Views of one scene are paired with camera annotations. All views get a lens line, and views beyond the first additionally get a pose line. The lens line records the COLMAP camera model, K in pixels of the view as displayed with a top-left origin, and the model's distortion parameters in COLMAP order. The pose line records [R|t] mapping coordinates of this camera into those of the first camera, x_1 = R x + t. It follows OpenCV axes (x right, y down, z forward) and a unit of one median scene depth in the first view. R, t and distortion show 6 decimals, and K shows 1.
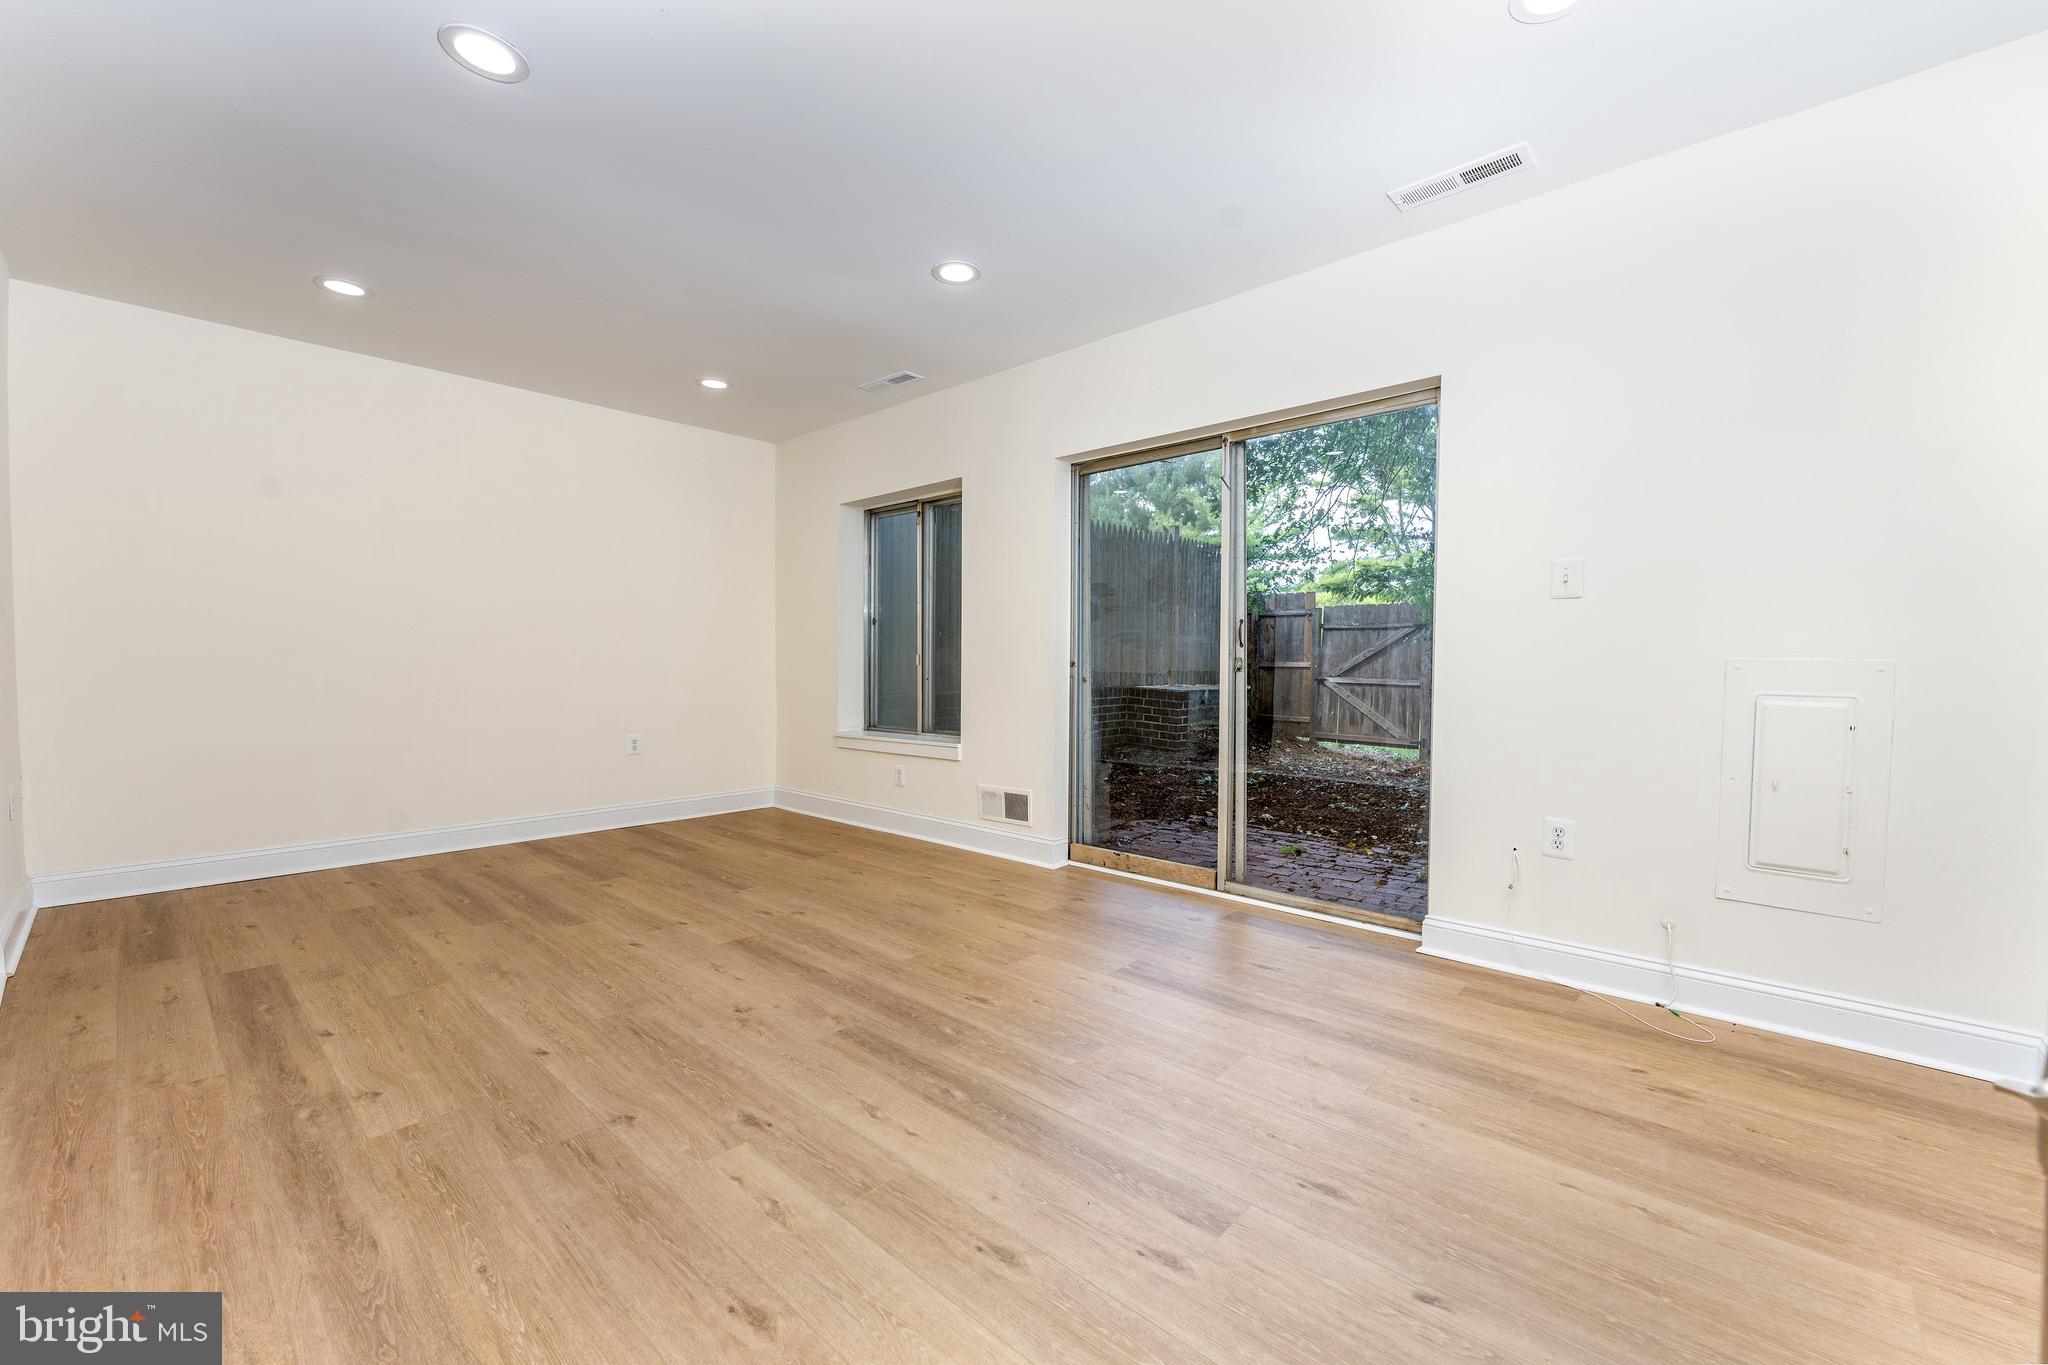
lens RADIAL K [[839.6, 0, 1023.2], [0, 839.6, 680.0], [0, 0, 1]] dist [-0.006898, 0.001047]
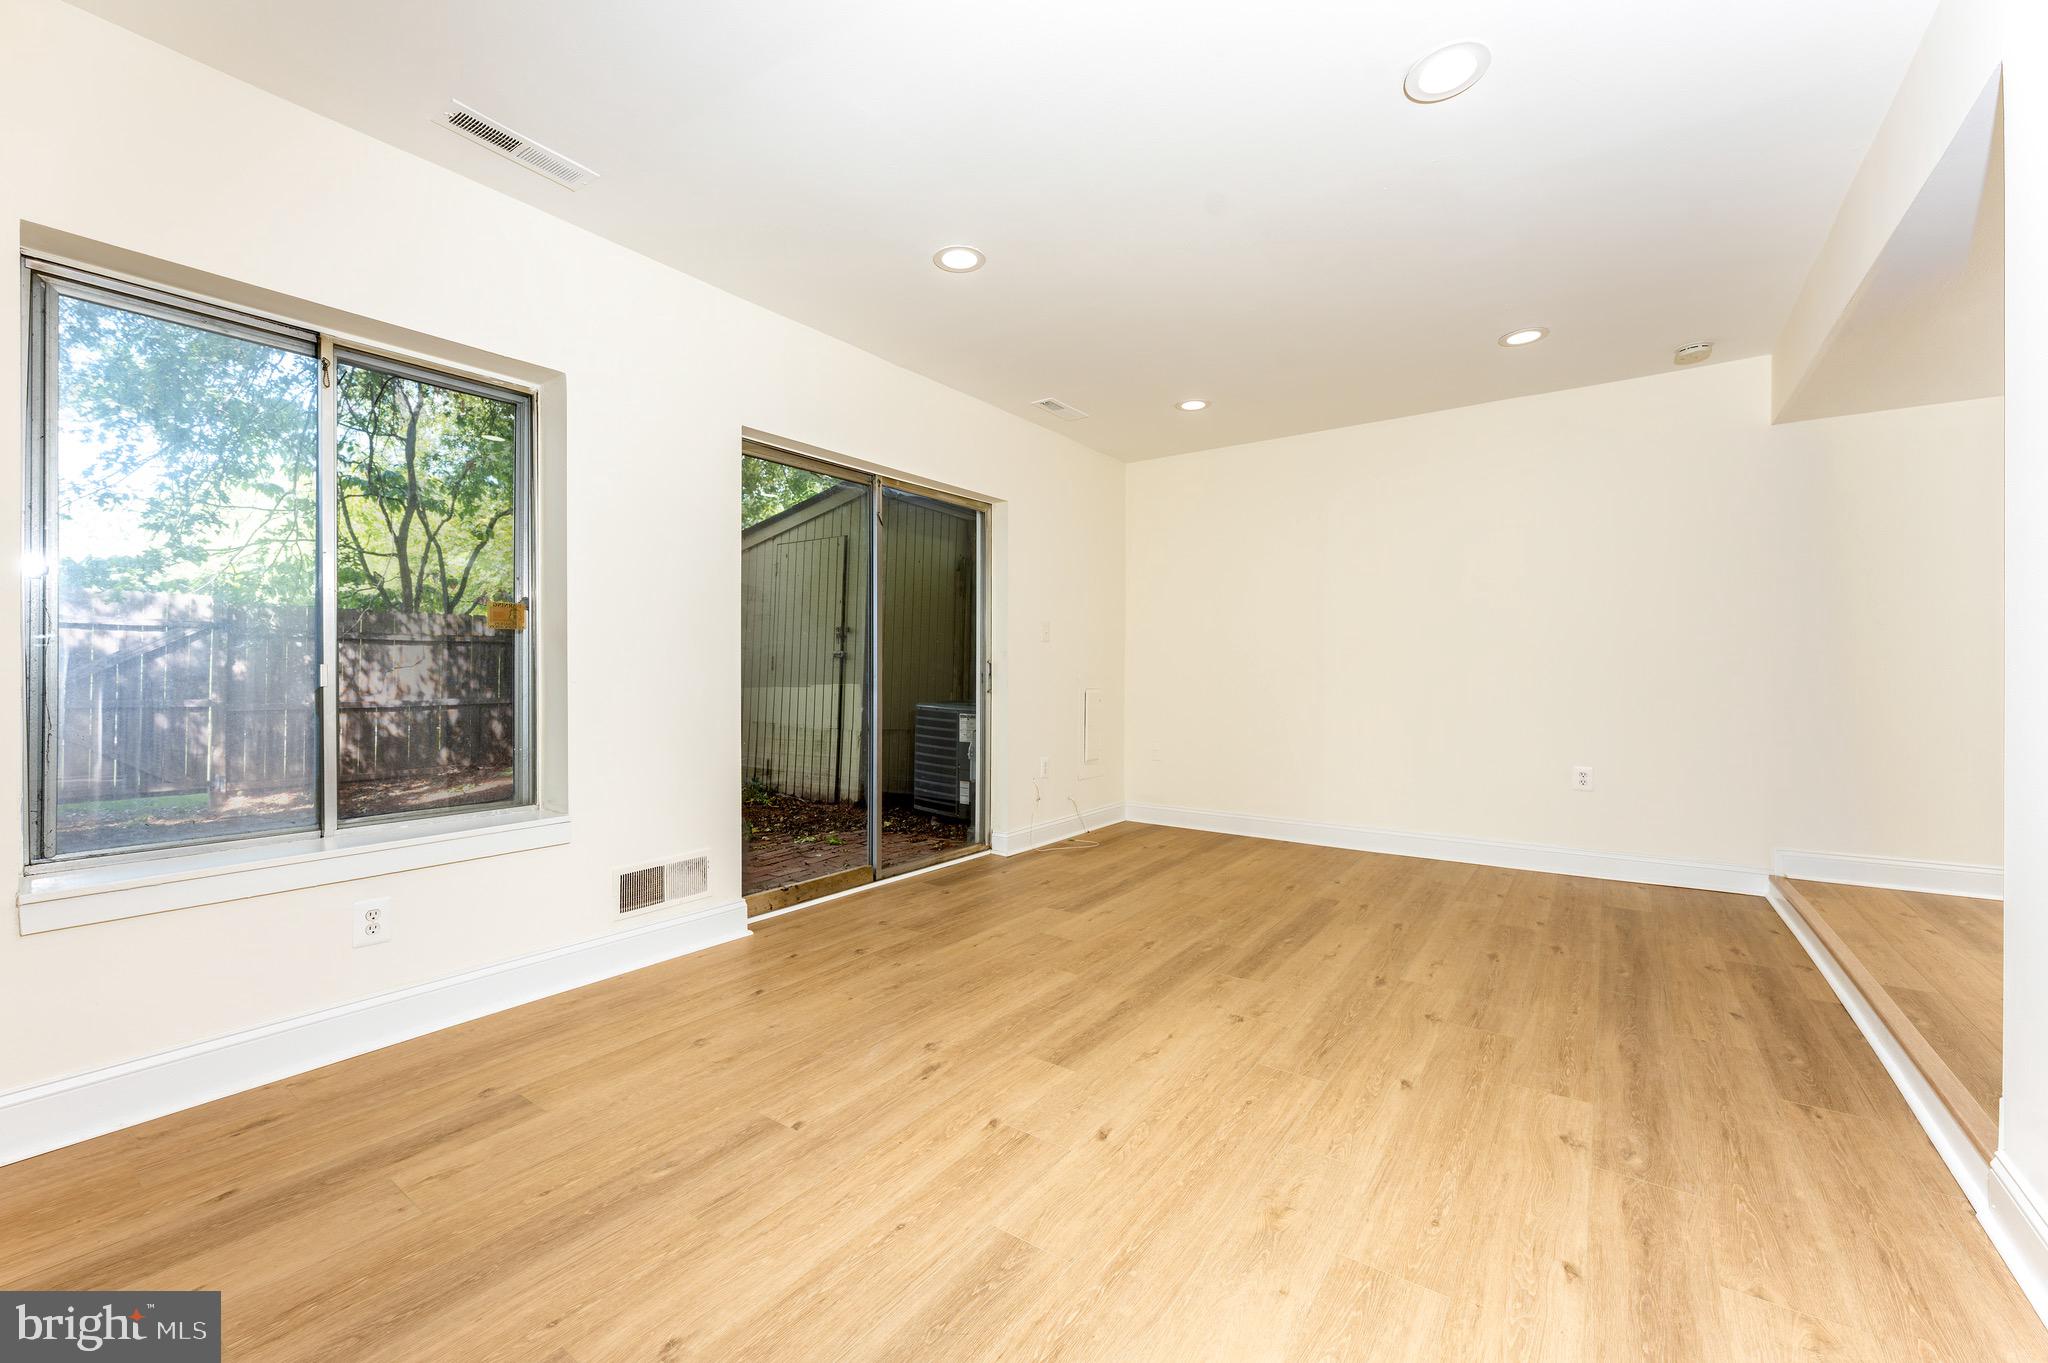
lens RADIAL K [[820.1, 0, 1017.2], [0, 820.1, 685.2], [0, 0, 1]] dist [0.001557, 0.000270]
pose [[-0.122884, -0.018459, 0.992249, -1.284117], [0.022354, 0.999522, 0.021362, -0.046482], [-0.992169, 0.024806, -0.122413, 1.365122]]
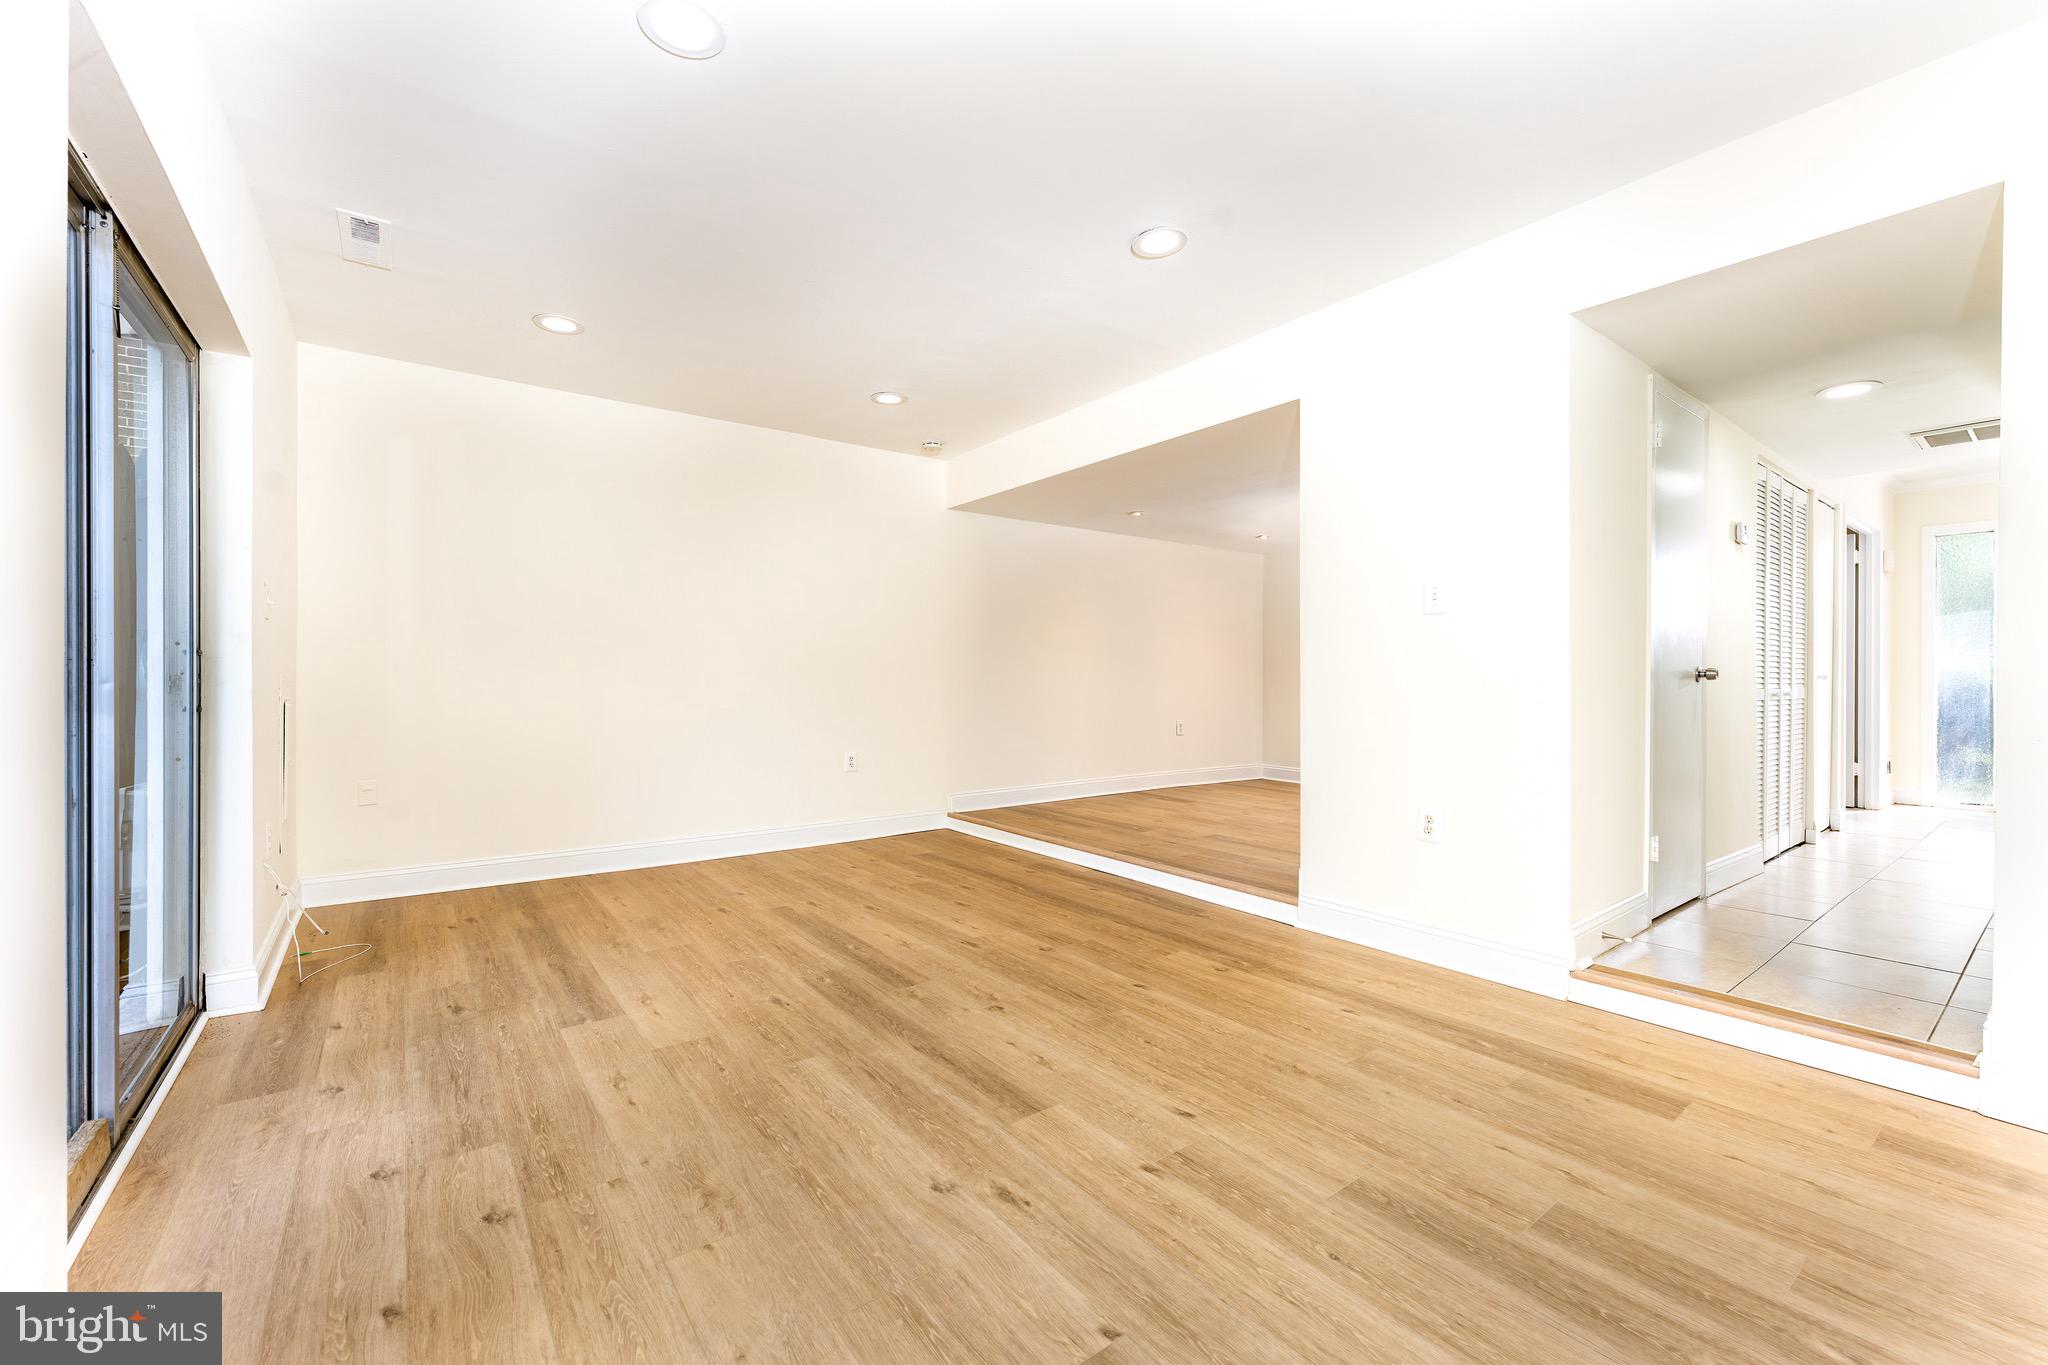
lens RADIAL K [[839.6, 0, 1020.7], [0, 839.6, 674.3], [0, 0, 1]] dist [-0.006898, 0.001047]
pose [[-0.984401, -0.003669, 0.175899, -0.543684], [-0.000306, 0.999817, 0.019142, -0.051140], [-0.175937, 0.018789, -0.984222, 2.007617]]
